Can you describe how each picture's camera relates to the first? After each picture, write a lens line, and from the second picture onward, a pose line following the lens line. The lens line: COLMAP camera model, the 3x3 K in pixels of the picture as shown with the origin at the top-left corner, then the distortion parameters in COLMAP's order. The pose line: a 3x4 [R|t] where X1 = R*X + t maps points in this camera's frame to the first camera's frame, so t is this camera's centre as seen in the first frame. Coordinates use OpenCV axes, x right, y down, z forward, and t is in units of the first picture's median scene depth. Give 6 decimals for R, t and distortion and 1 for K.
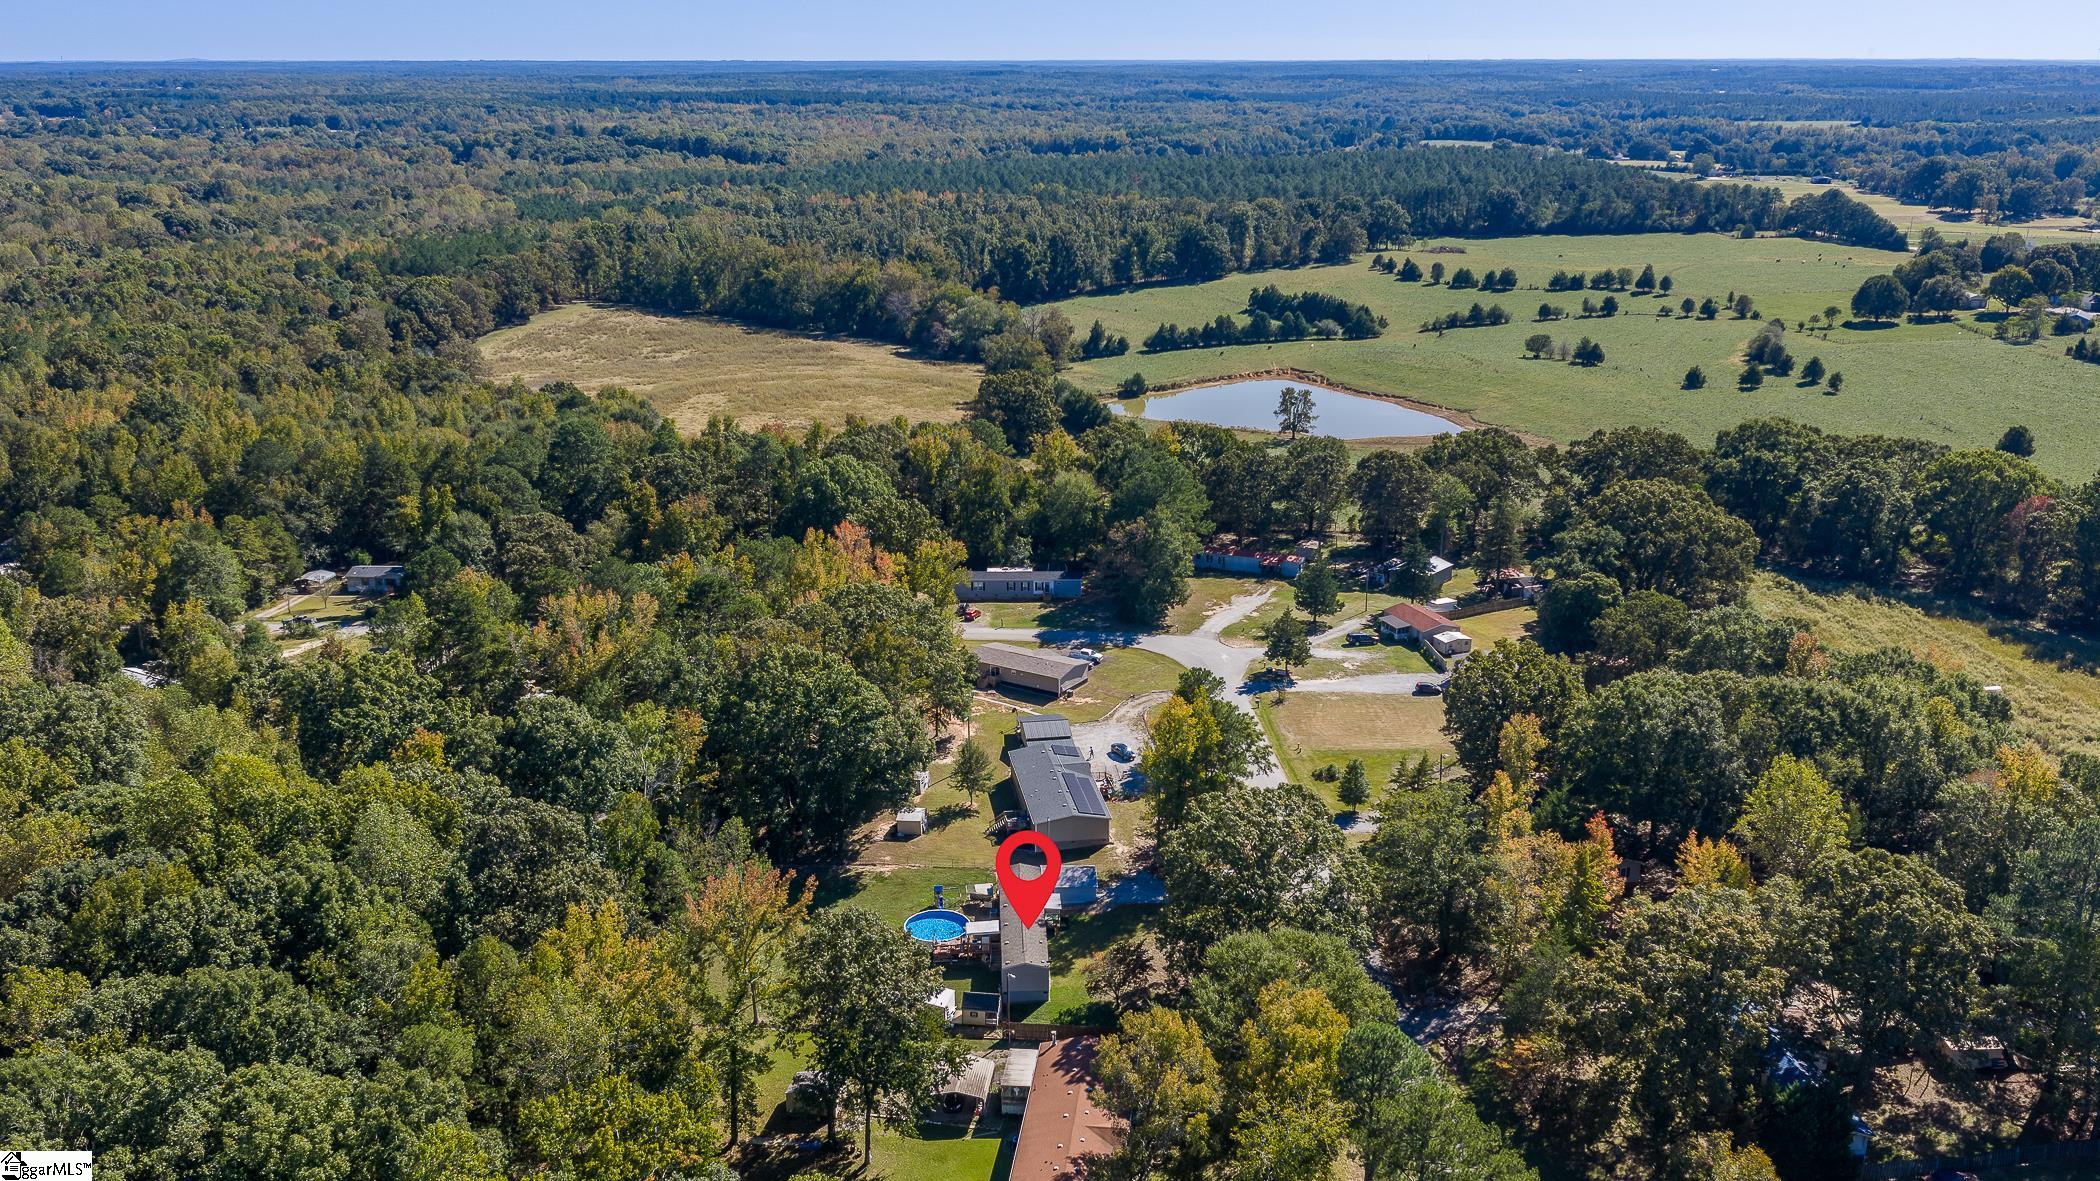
lens RADIAL K [[1752.1, 0, 1047.0], [0, 1752.1, 599.9], [0, 0, 1]] dist [0.027157, -0.059614]
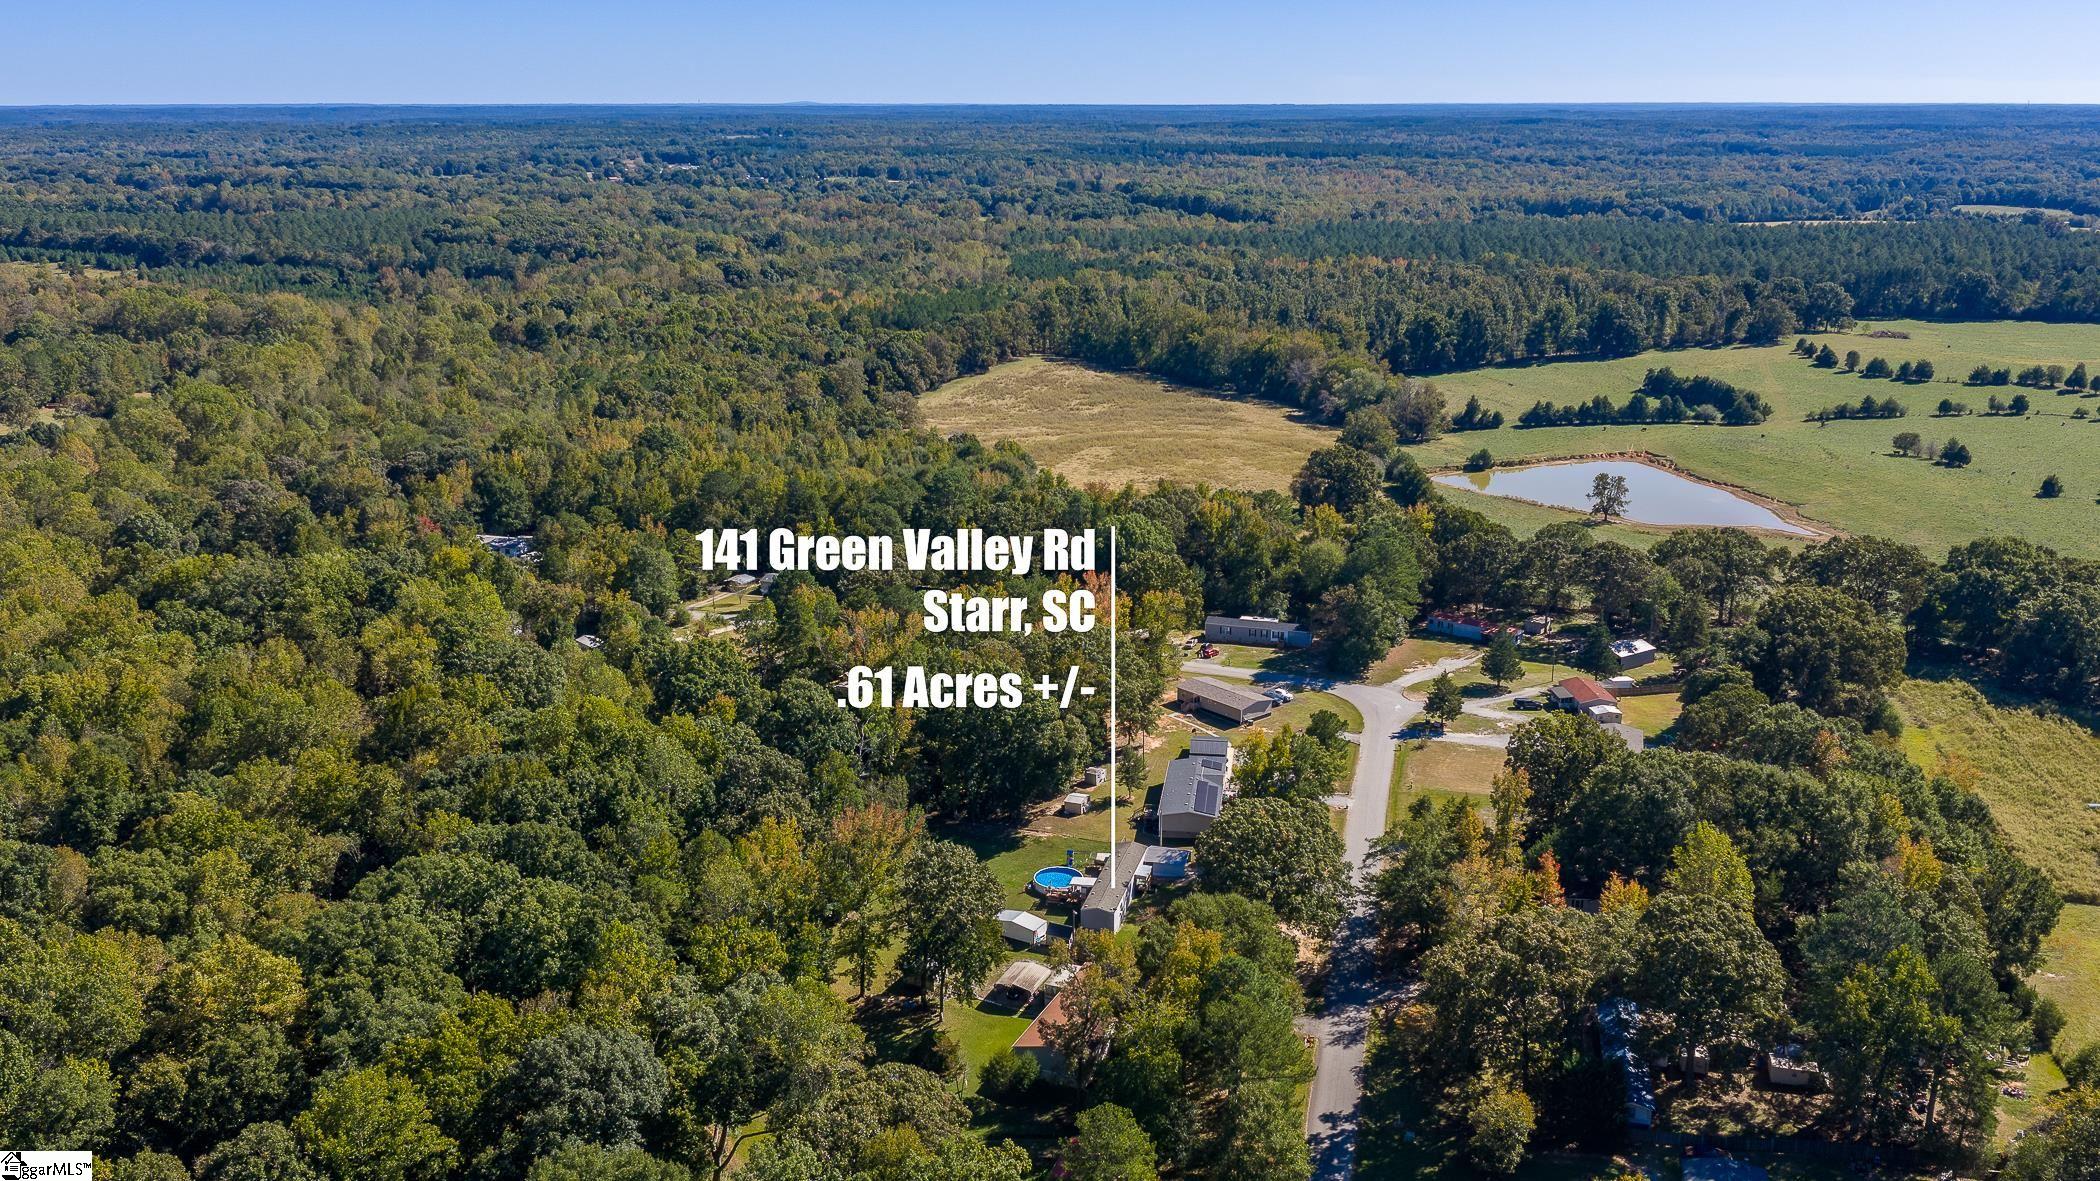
lens RADIAL K [[1752.1, 0, 1061.7], [0, 1752.1, 597.1], [0, 0, 1]] dist [0.027157, -0.059614]
pose [[0.954666, 0.081372, -0.286341, 0.134686], [-0.086933, 0.996191, -0.006740, -0.008711], [0.284702, 0.031327, 0.958104, -0.129292]]
